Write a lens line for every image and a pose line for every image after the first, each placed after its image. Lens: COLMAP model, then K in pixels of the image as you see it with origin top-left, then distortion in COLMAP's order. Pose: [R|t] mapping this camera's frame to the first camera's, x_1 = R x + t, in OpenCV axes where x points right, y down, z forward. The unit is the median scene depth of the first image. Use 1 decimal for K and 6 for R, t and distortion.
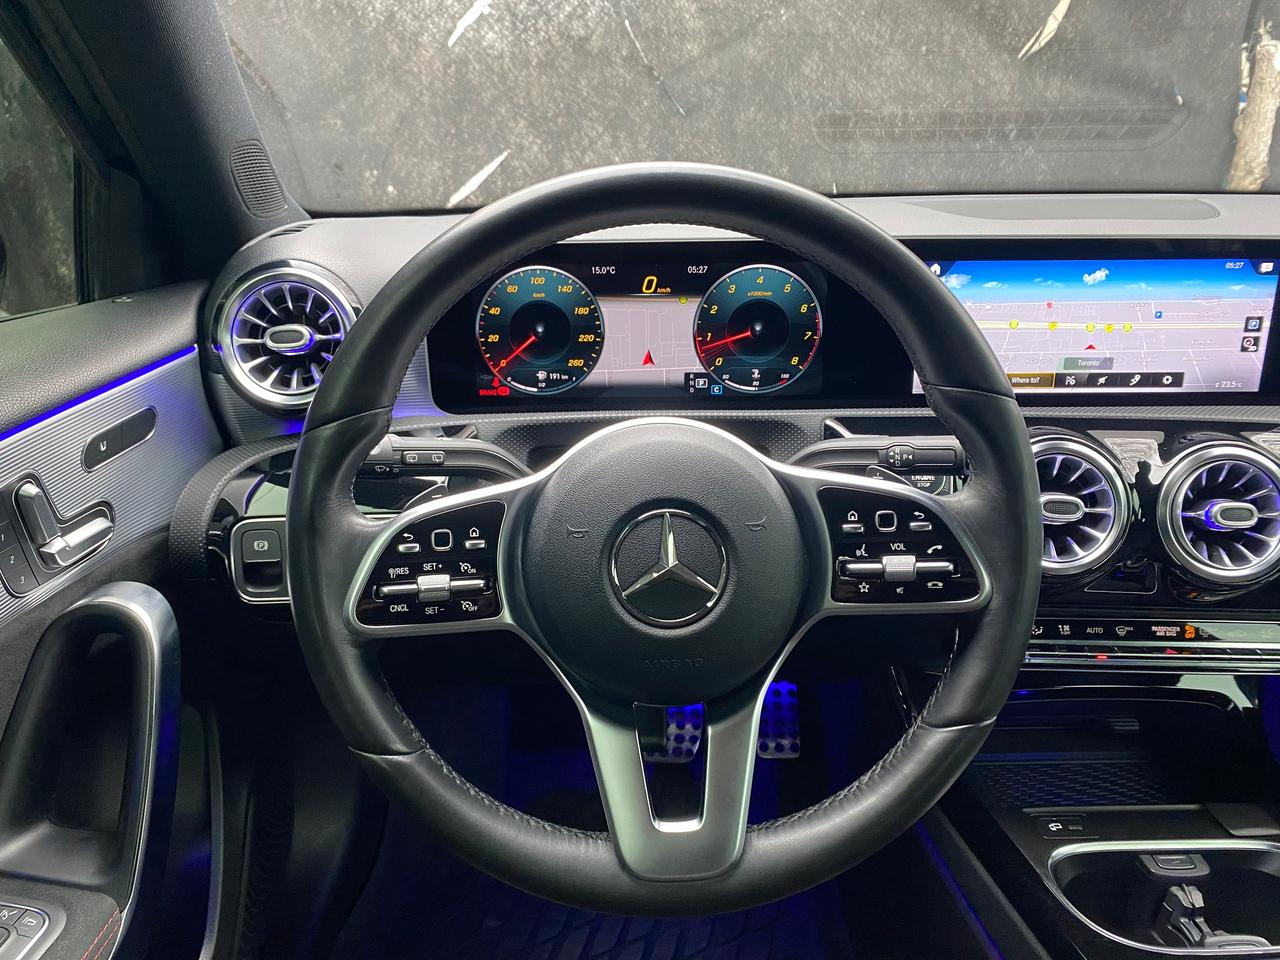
lens RADIAL K [[971.2, 0, 625.7], [0, 971.2, 484.5], [0, 0, 1]] dist [0.001564, 0.010128]
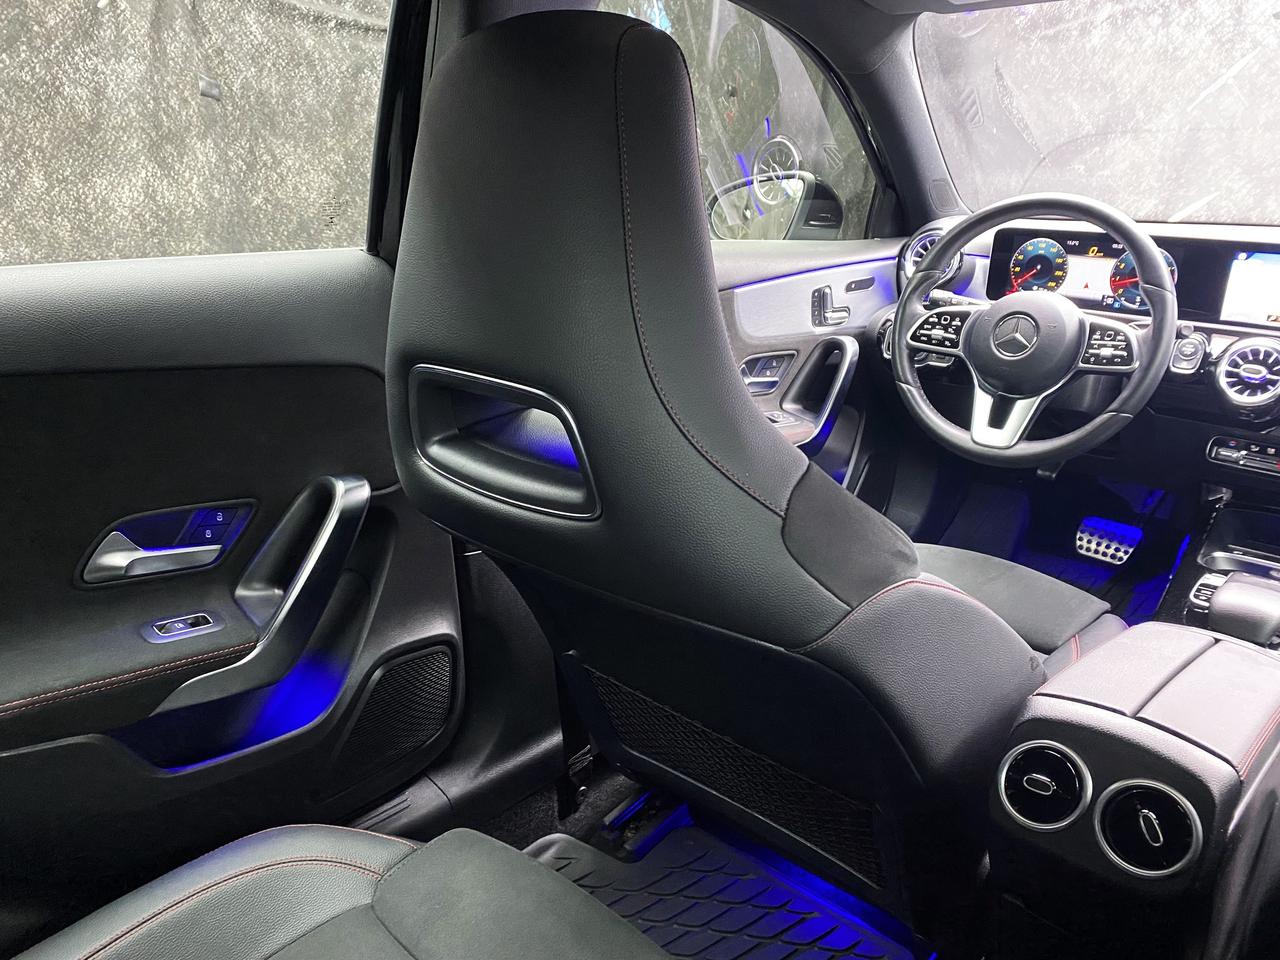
lens RADIAL K [[1000.7, 0, 614.7], [0, 1000.7, 498.7], [0, 0, 1]] dist [-0.077272, 0.070694]
pose [[0.707010, 0.239402, -0.665449, 0.831720], [-0.254945, 0.963970, 0.075931, 0.414686], [0.659651, 0.115969, 0.742571, -1.216904]]
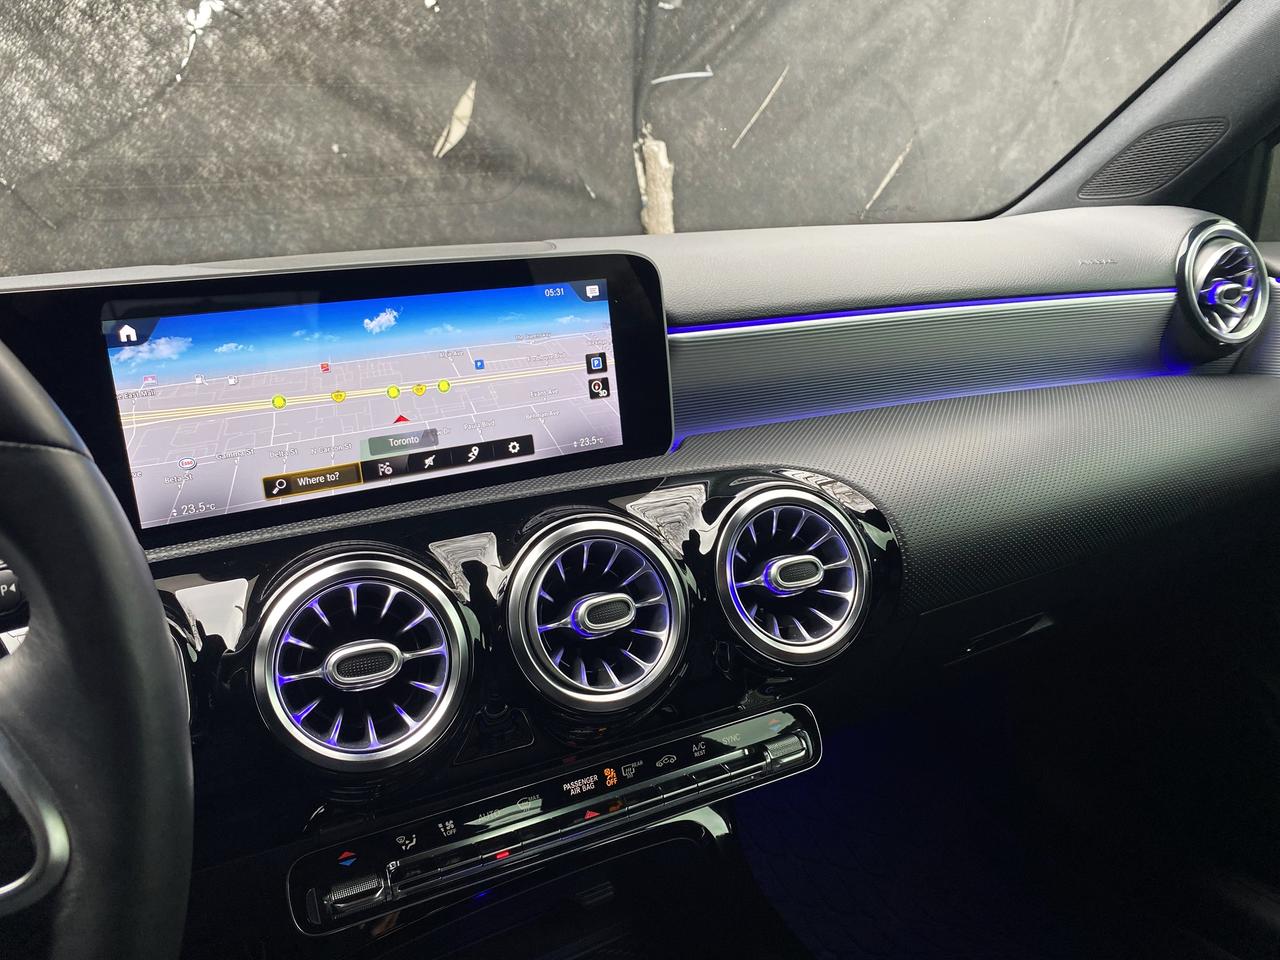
lens RADIAL K [[963.0, 0, 643.1], [0, 963.0, 466.1], [0, 0, 1]] dist [0.059981, -0.078695]
pose [[0.878873, -0.161105, 0.449030, 0.307224], [0.222369, 0.971089, -0.086827, -0.006315], [-0.422059, 0.176160, 0.889288, 0.296403]]
